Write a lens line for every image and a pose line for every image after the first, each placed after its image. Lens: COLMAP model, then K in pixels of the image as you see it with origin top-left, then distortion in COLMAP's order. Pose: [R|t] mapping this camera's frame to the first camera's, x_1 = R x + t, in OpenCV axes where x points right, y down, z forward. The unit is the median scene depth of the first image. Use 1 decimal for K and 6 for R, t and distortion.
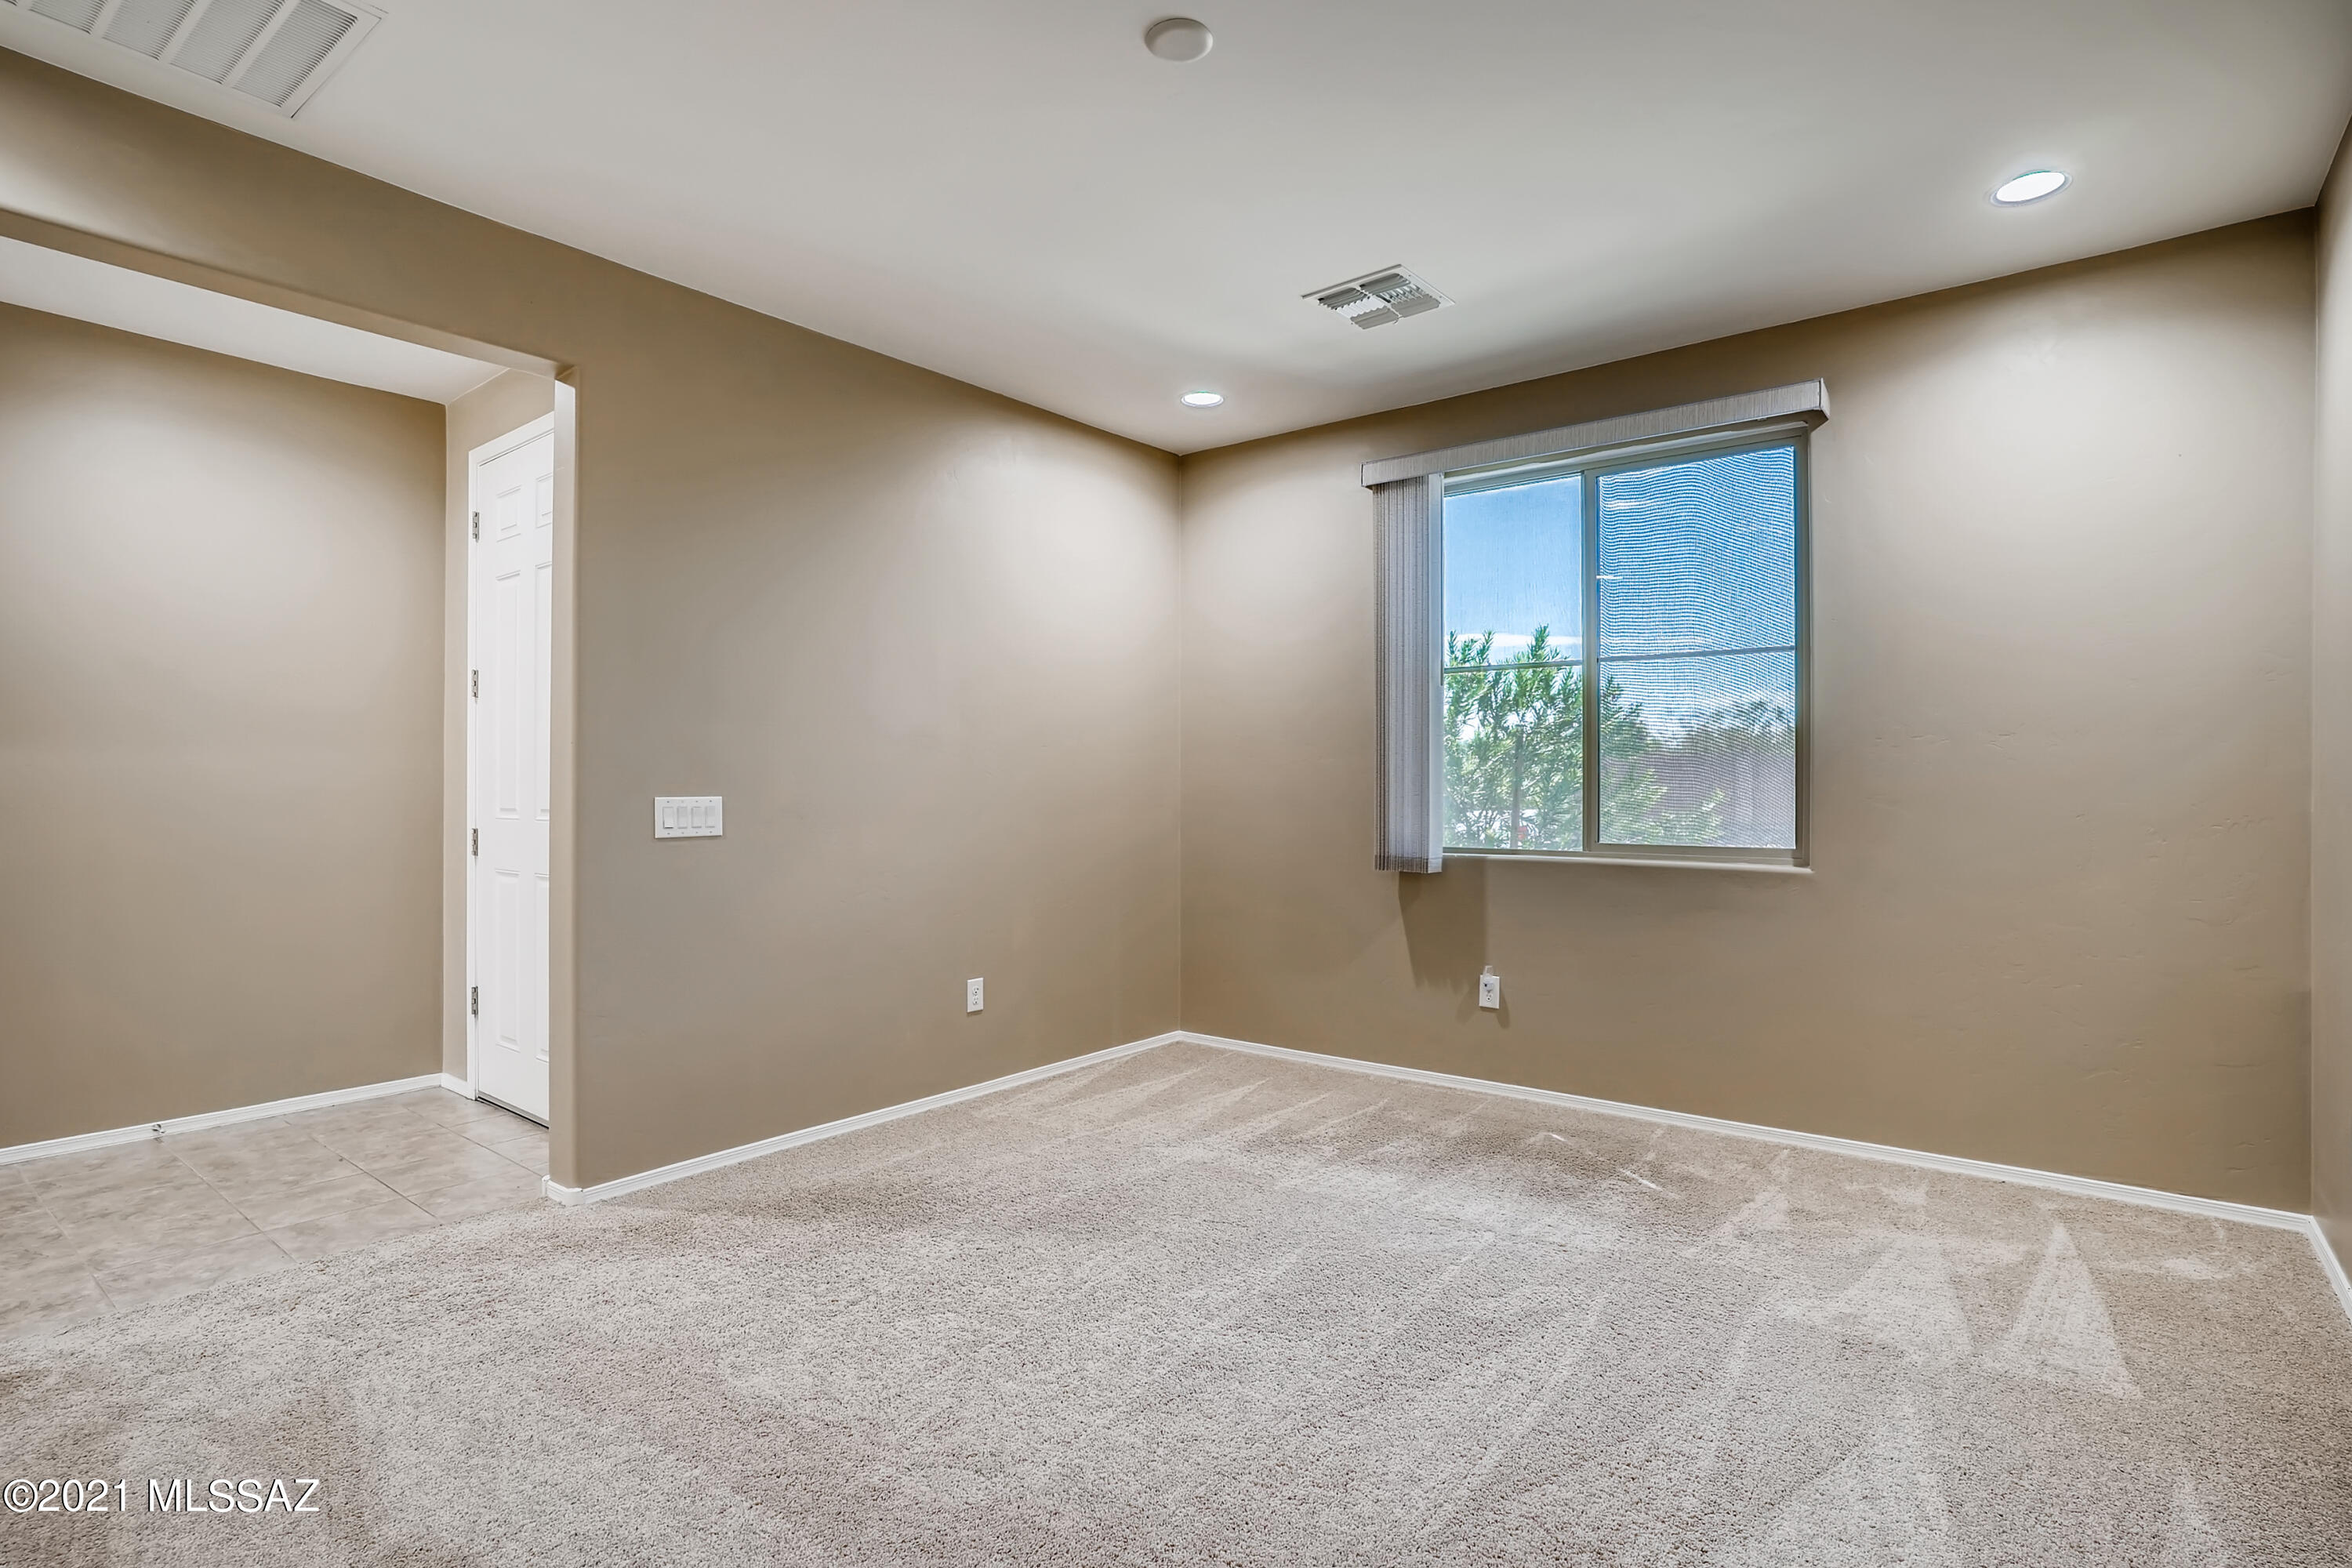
lens RADIAL K [[1145.2, 0, 1176.8], [0, 1145.2, 783.6], [0, 0, 1]] dist [-0.012491, 0.002532]
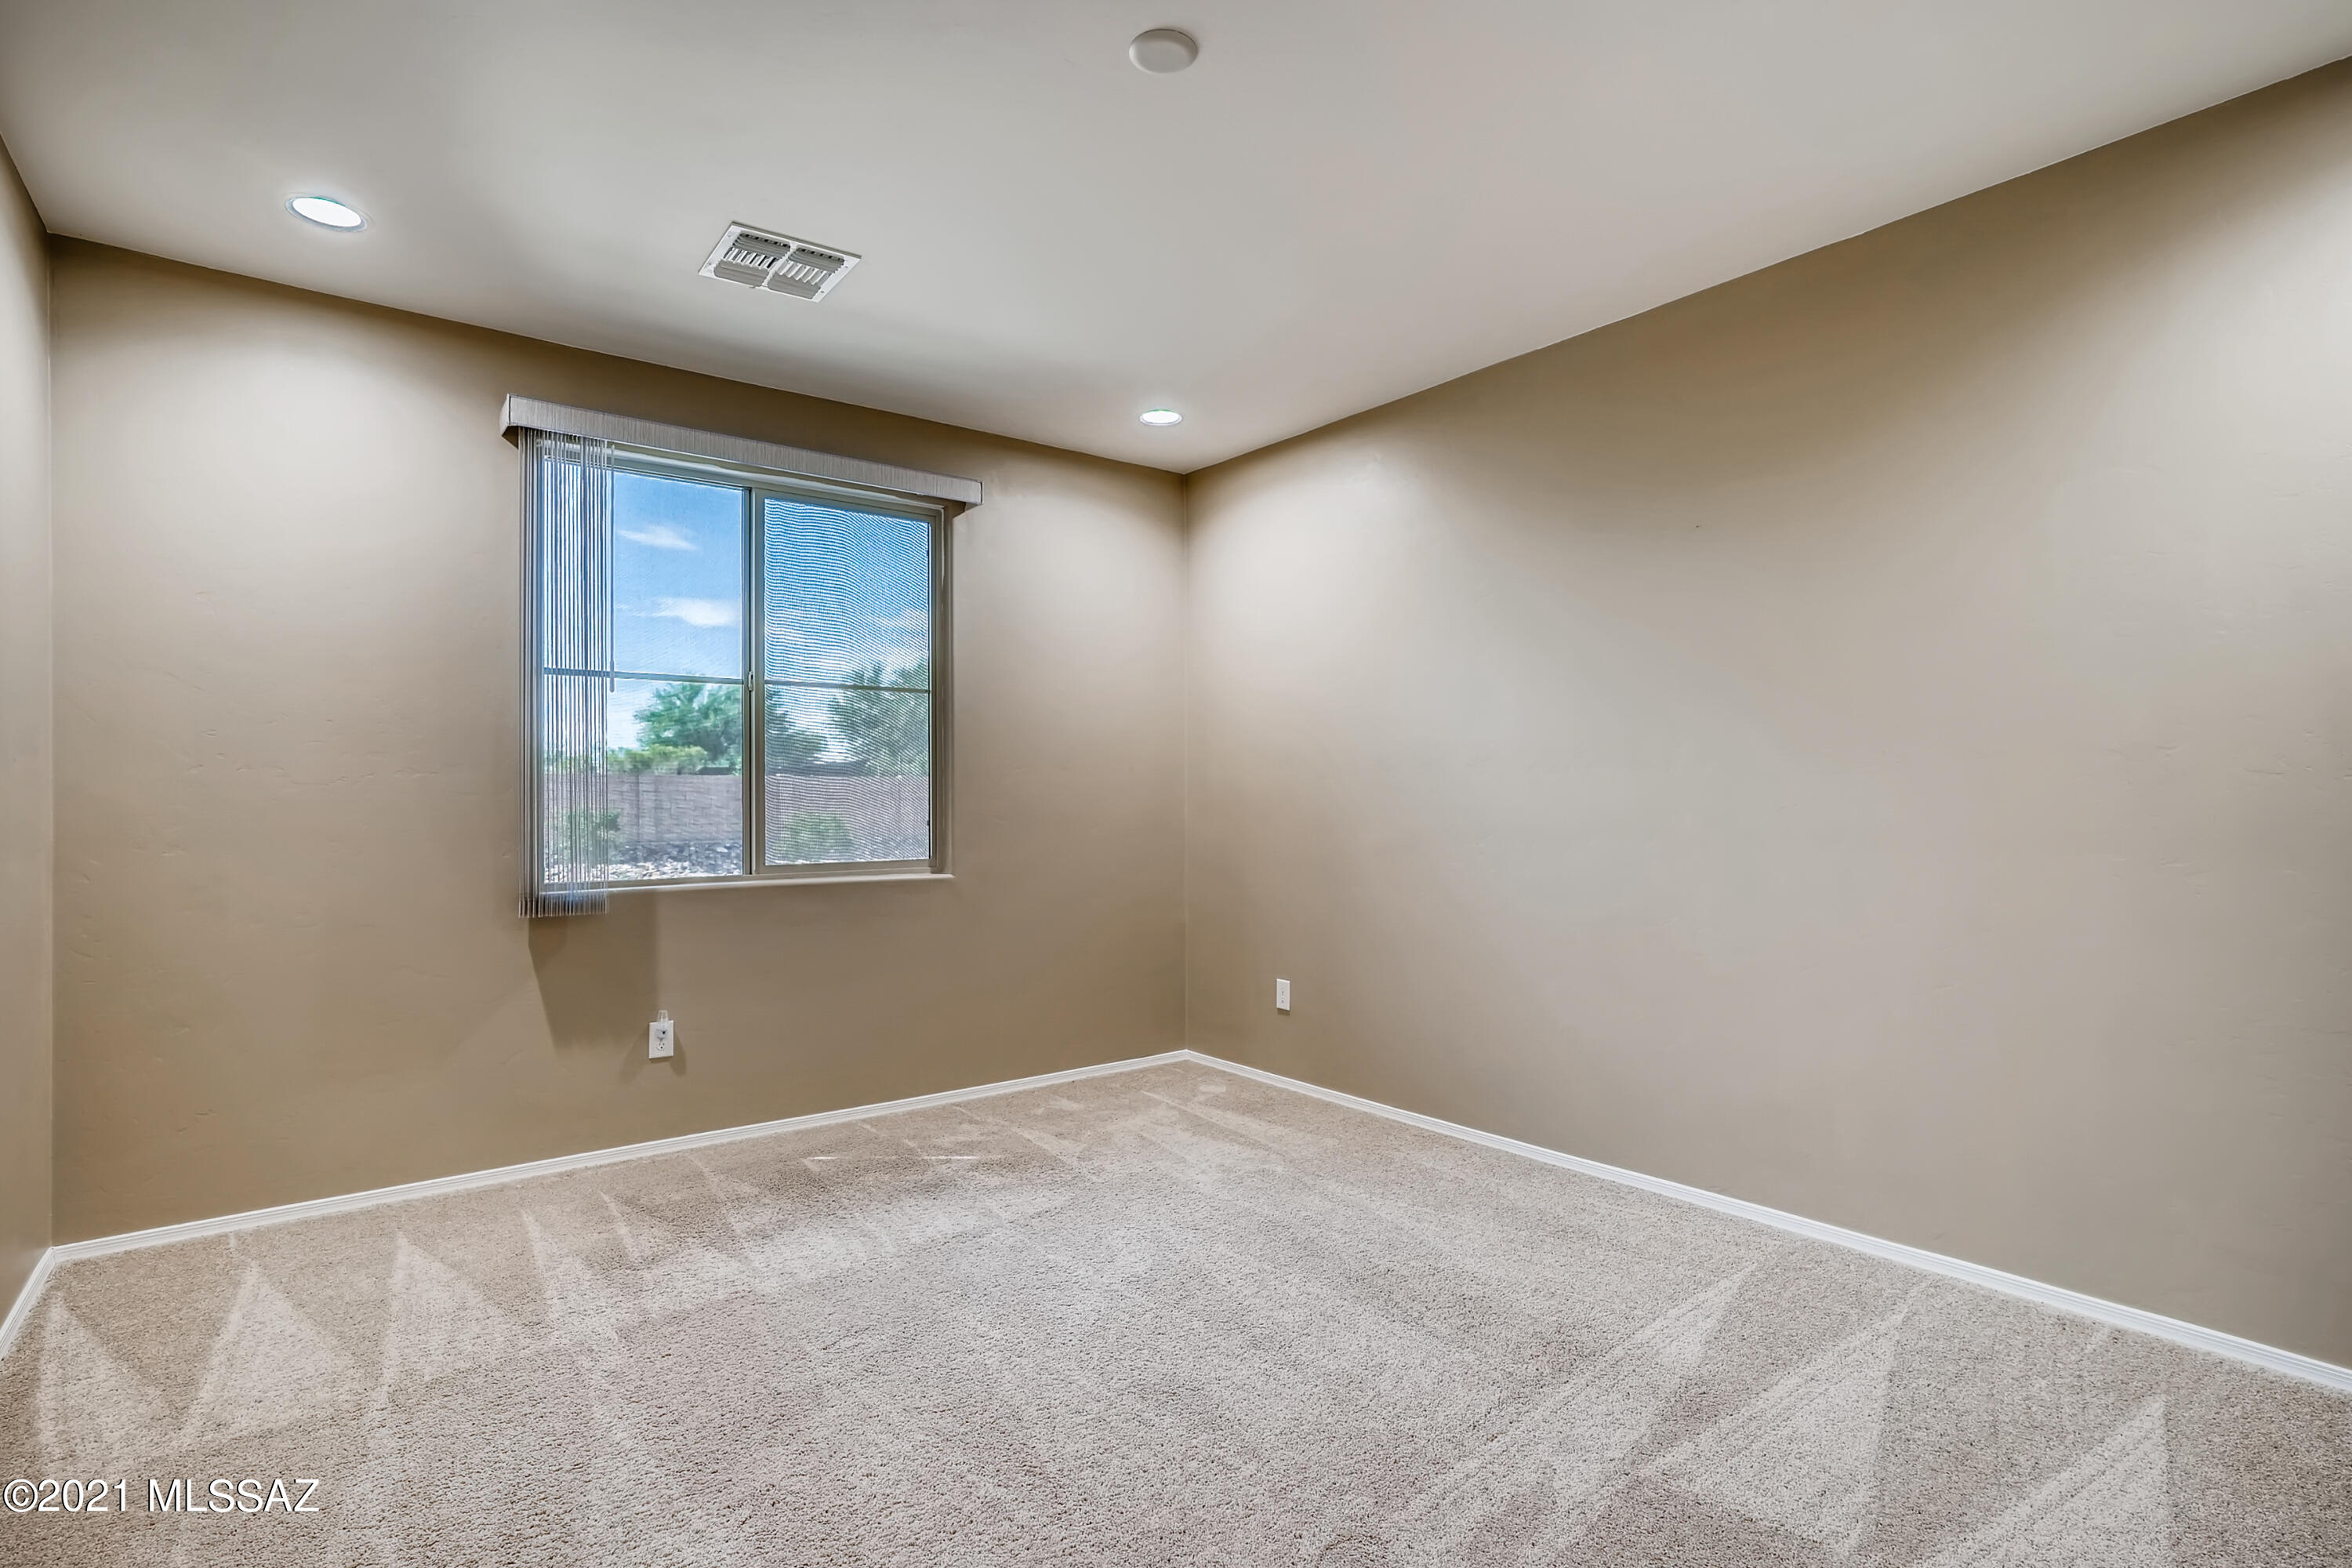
lens RADIAL K [[1145.2, 0, 1172.7], [0, 1145.2, 785.7], [0, 0, 1]] dist [-0.012491, 0.002532]
pose [[0.259833, 0.010629, 0.965595, -0.555714], [0.005366, 0.999908, -0.012451, -0.002850], [-0.965639, 0.008417, 0.259752, 0.439911]]
